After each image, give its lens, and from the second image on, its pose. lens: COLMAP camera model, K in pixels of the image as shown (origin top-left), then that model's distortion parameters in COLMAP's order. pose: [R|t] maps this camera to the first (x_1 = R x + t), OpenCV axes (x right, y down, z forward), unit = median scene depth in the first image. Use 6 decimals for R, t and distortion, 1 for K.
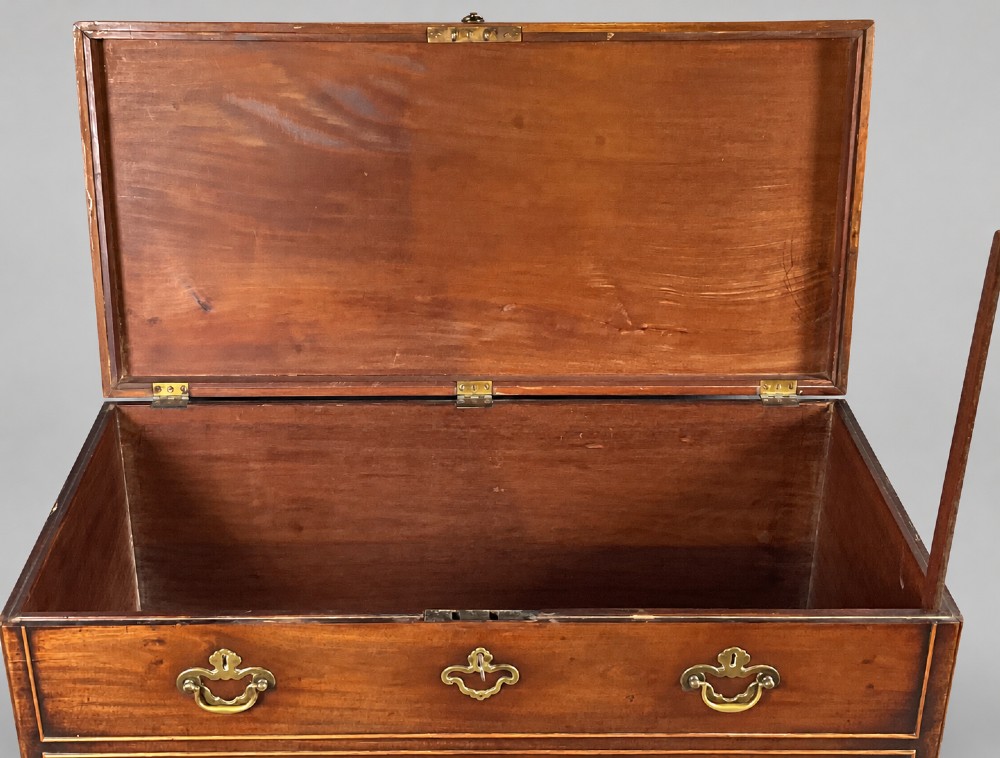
lens RADIAL K [[1430.7, 0, 474.2], [0, 1430.7, 380.7], [0, 0, 1]] dist [0.086894, 0.000000]
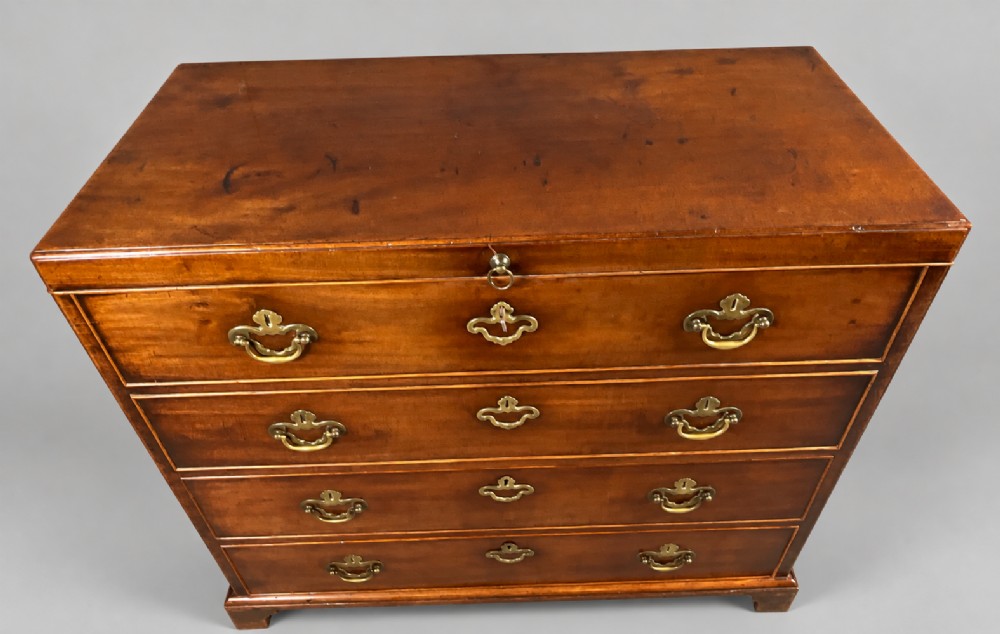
lens RADIAL K [[697.9, 0, 504.7], [0, 697.9, 321.6], [0, 0, 1]] dist [0.008937, -0.021701]
pose [[0.999570, -0.028873, -0.005050, 0.008756], [0.029160, 0.962061, 0.271272, 0.057467], [-0.002974, -0.271302, 0.962490, 0.483966]]
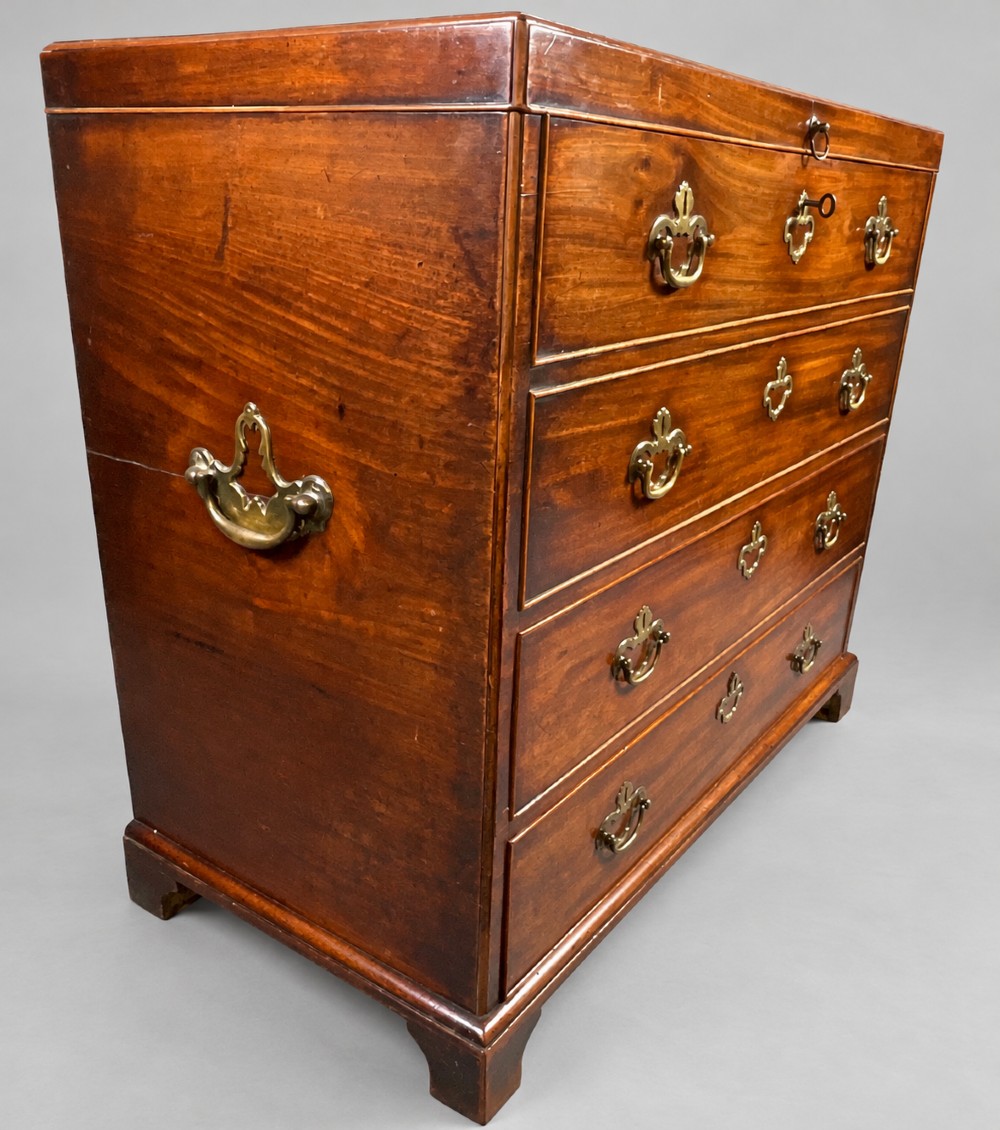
lens RADIAL K [[1026.6, 0, 525.0], [0, 1026.6, 631.8], [0, 0, 1]] dist [-0.033327, 0.014705]
pose [[0.570087, -0.310291, 0.760737, -0.683726], [0.332690, 0.933813, 0.131572, 0.302036], [-0.751211, 0.178082, 0.635585, 0.755552]]
